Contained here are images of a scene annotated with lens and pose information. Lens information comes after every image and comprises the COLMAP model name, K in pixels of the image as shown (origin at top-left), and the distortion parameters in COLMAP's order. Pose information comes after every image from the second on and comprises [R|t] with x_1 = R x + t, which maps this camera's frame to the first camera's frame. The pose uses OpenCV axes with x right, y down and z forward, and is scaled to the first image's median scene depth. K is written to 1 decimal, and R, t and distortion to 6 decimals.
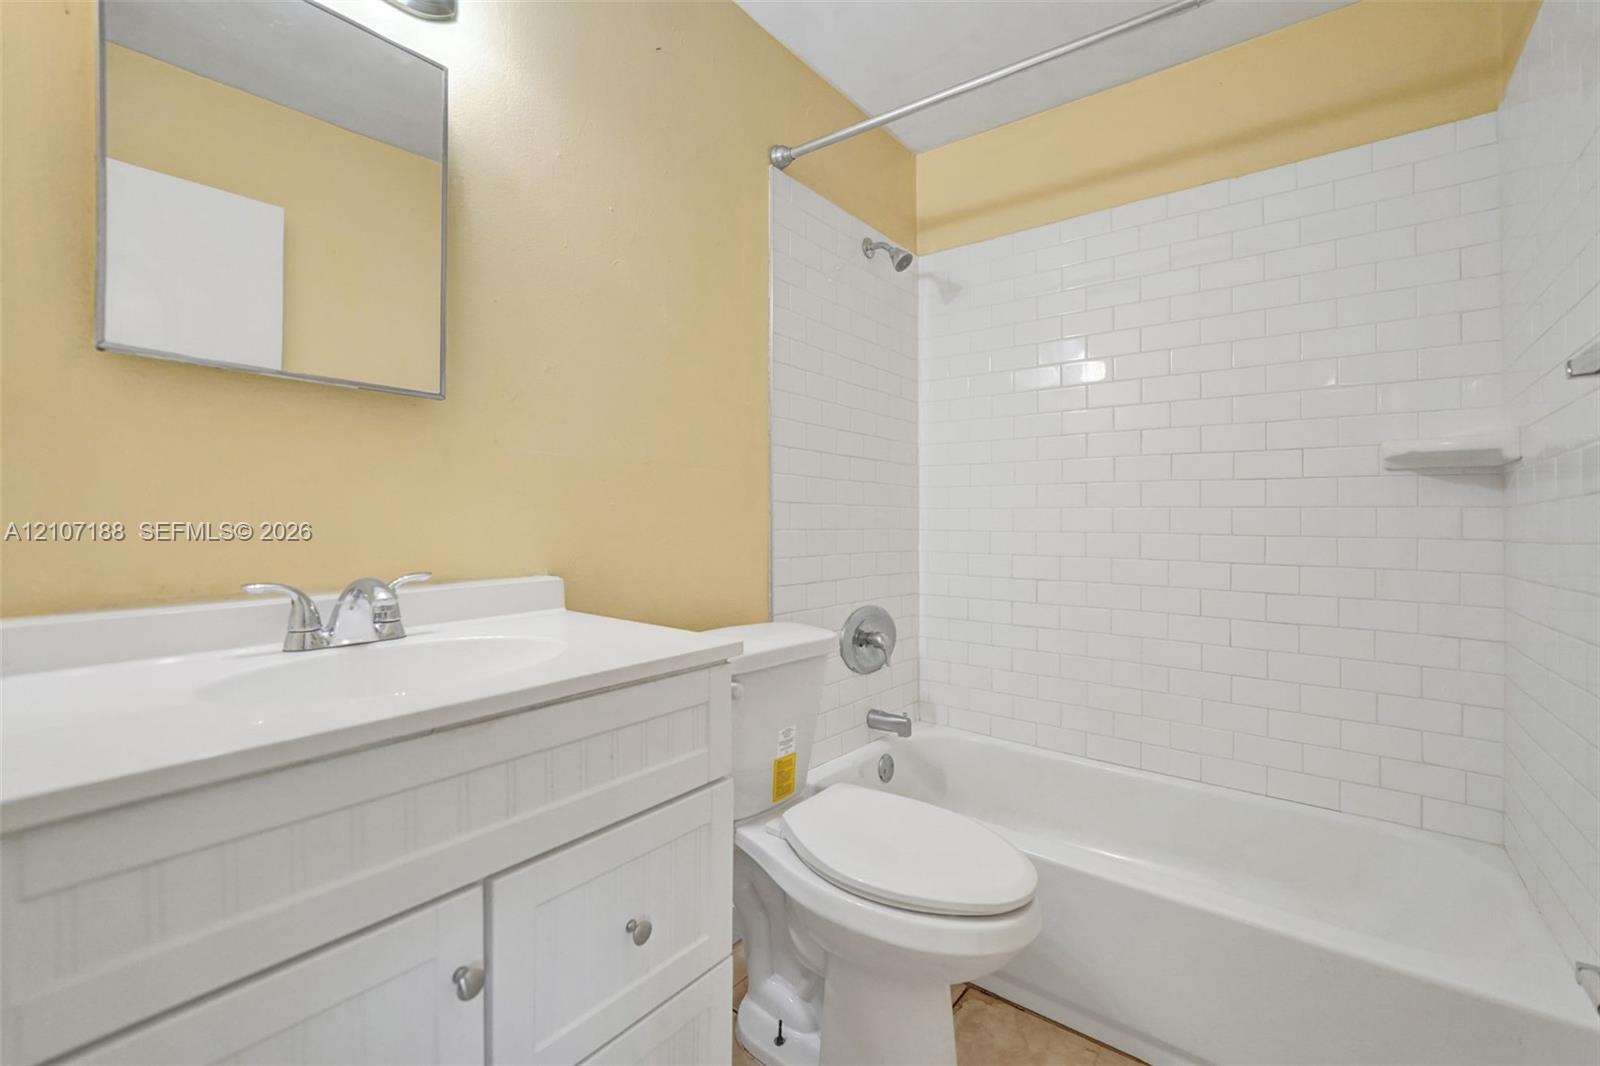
lens RADIAL K [[670.5, 0, 796.1], [0, 670.5, 529.1], [0, 0, 1]] dist [-0.001432, 0.001316]
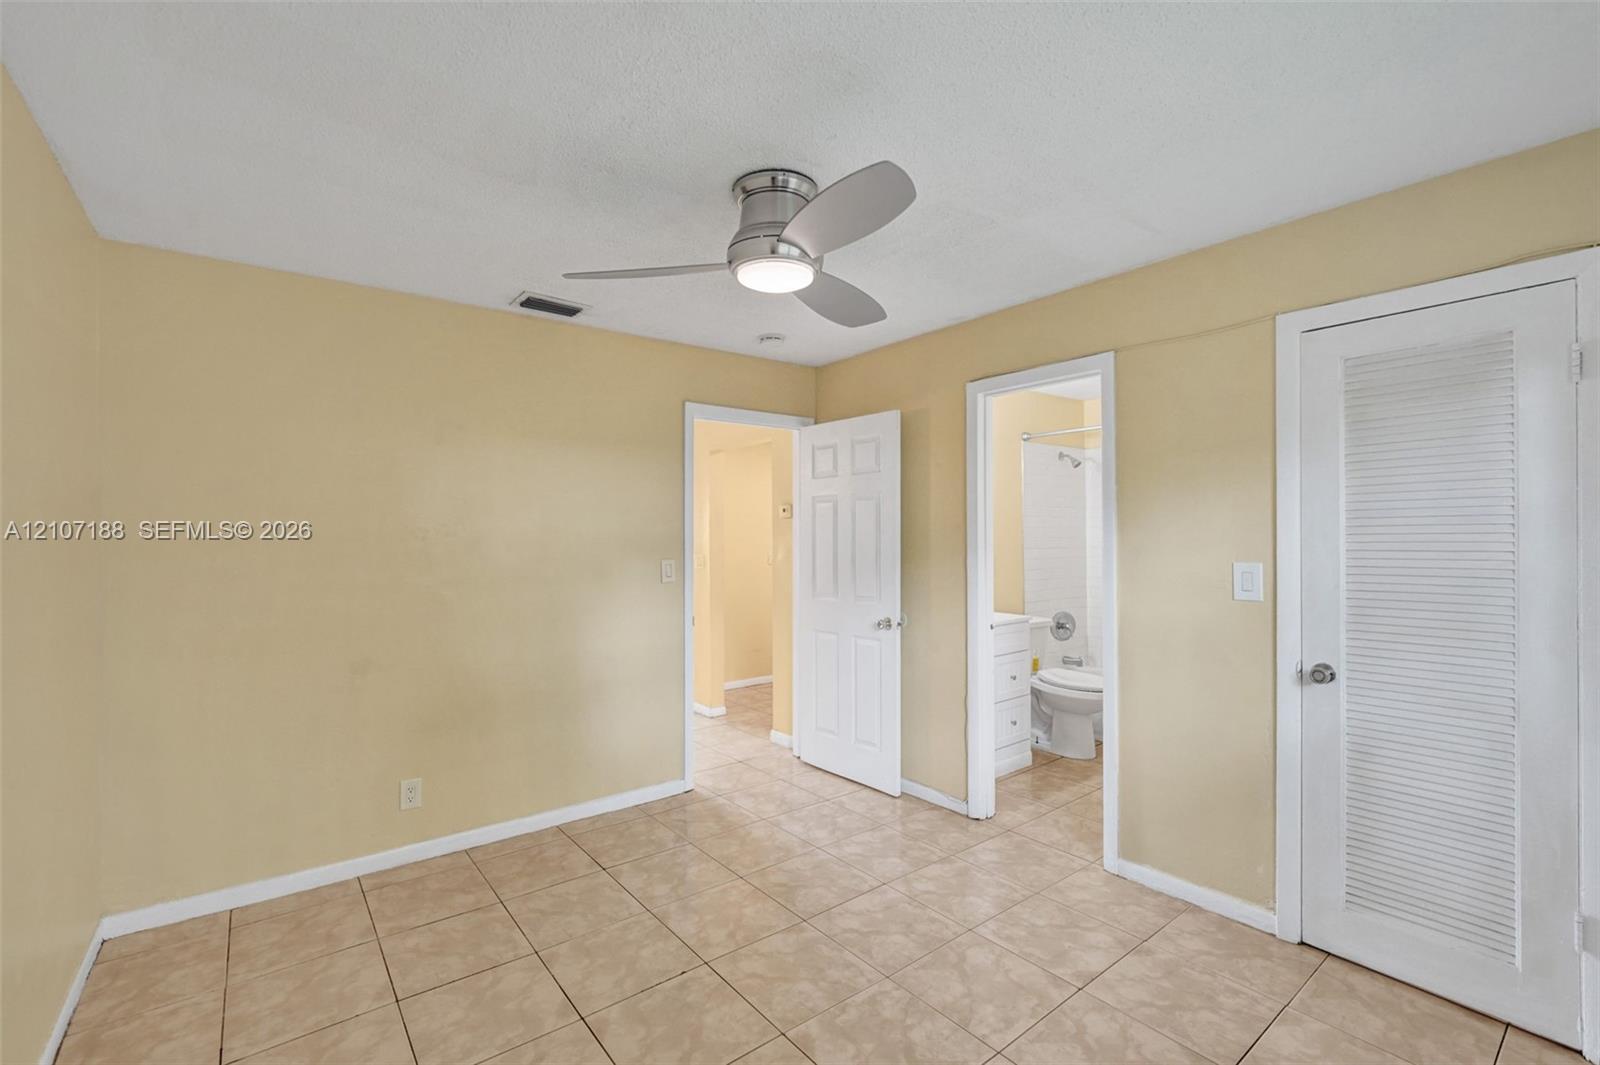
lens RADIAL K [[670.5, 0, 793.7], [0, 670.5, 546.8], [0, 0, 1]] dist [-0.001432, 0.001316]
pose [[0.967445, -0.009201, -0.252914, -0.204393], [0.011148, 0.999918, 0.006263, -0.134908], [0.252835, -0.008879, 0.967469, -1.483118]]
